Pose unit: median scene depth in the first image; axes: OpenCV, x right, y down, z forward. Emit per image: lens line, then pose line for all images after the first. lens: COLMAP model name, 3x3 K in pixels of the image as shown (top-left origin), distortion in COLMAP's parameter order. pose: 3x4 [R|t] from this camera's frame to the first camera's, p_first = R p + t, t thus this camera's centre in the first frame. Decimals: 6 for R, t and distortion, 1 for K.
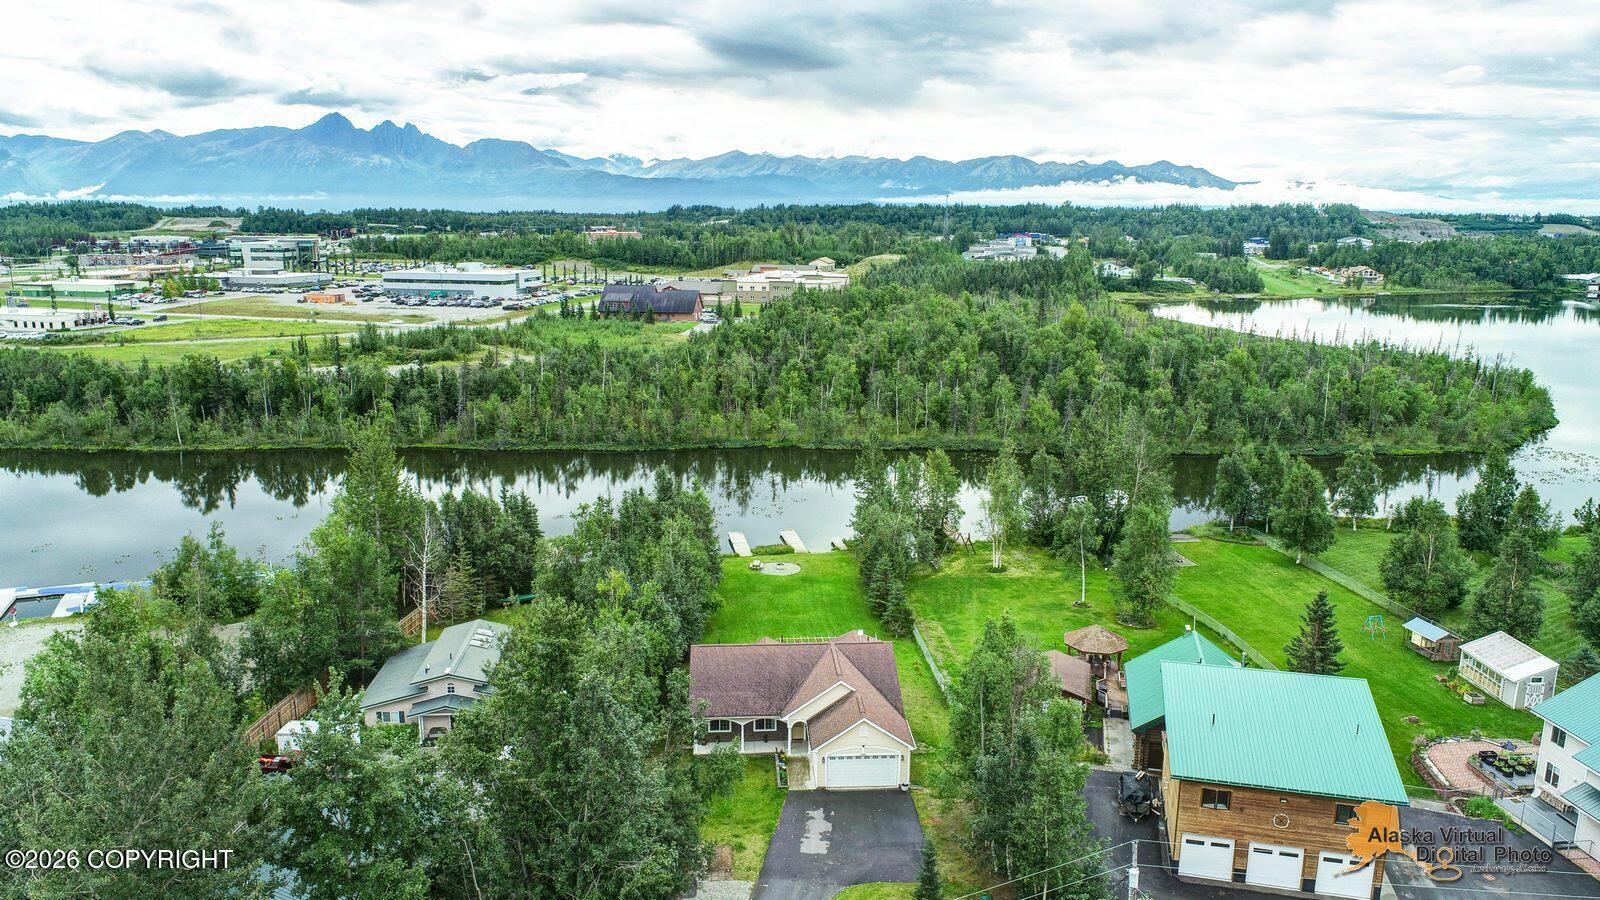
lens RADIAL K [[1080.8, 0, 803.0], [0, 1080.8, 443.2], [0, 0, 1]] dist [-0.012450, 0.002049]
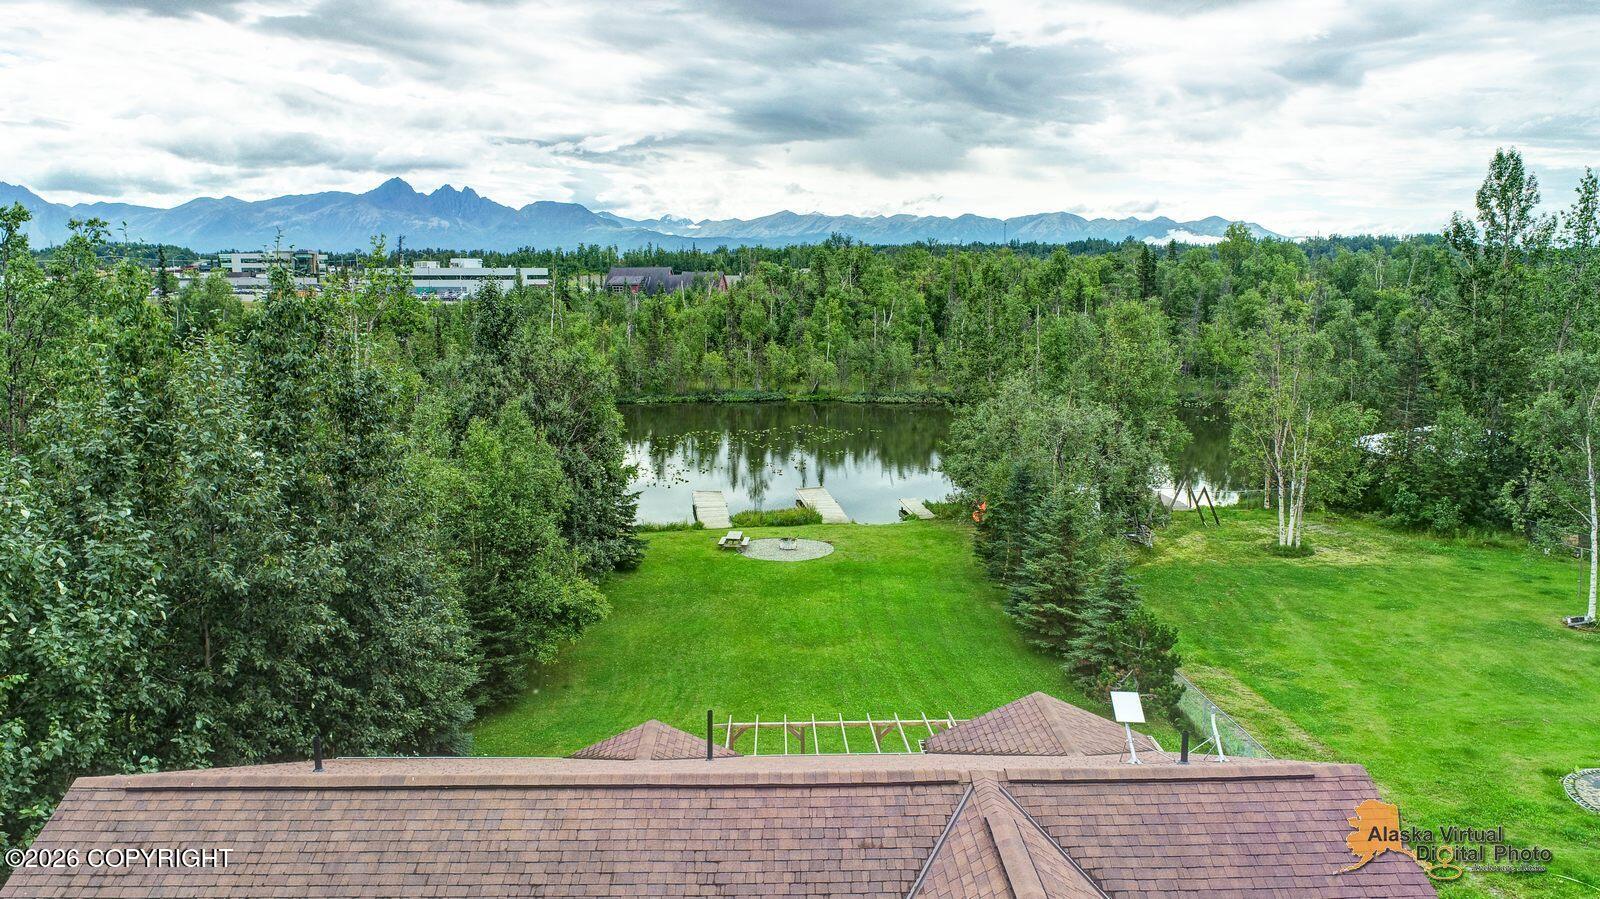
lens RADIAL K [[1080.8, 0, 803.0], [0, 1080.8, 442.7], [0, 0, 1]] dist [-0.012450, 0.002049]
pose [[0.998962, -0.001366, -0.045535, 0.003364], [-0.001069, 0.998572, -0.053405, 0.060422], [0.045543, 0.053398, 0.997534, 0.349323]]
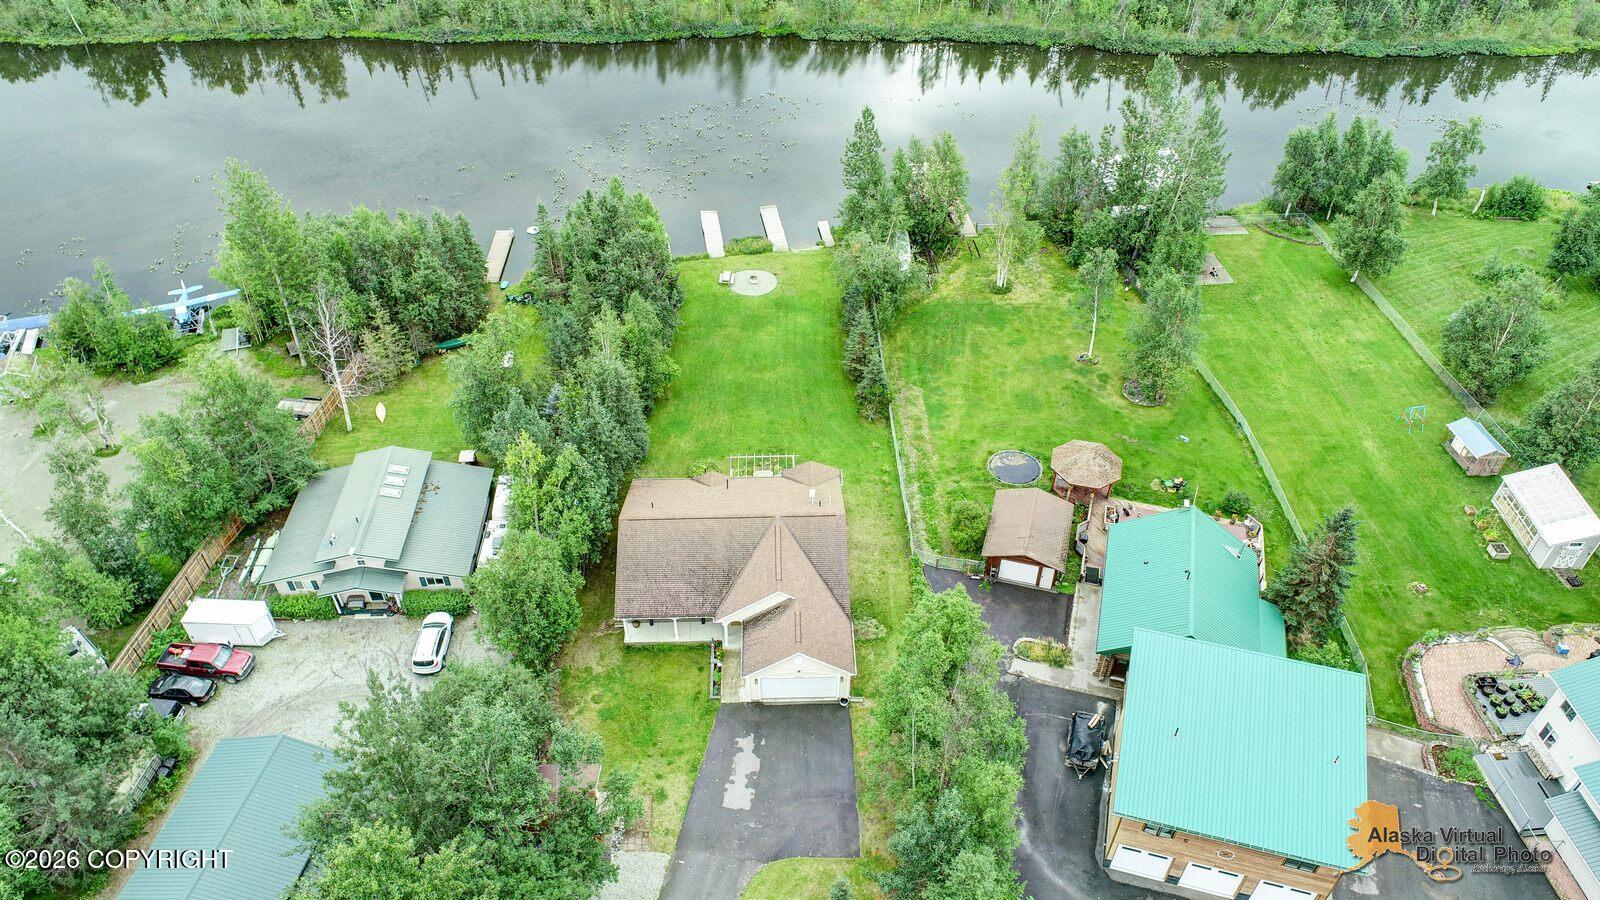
lens RADIAL K [[1080.8, 0, 803.0], [0, 1080.8, 443.2], [0, 0, 1]] dist [-0.012450, 0.002049]
pose [[0.999298, 0.018305, -0.032679, 0.031543], [-0.000057, 0.873191, 0.487379, -0.124666], [0.037456, -0.487035, 0.872579, 0.106047]]
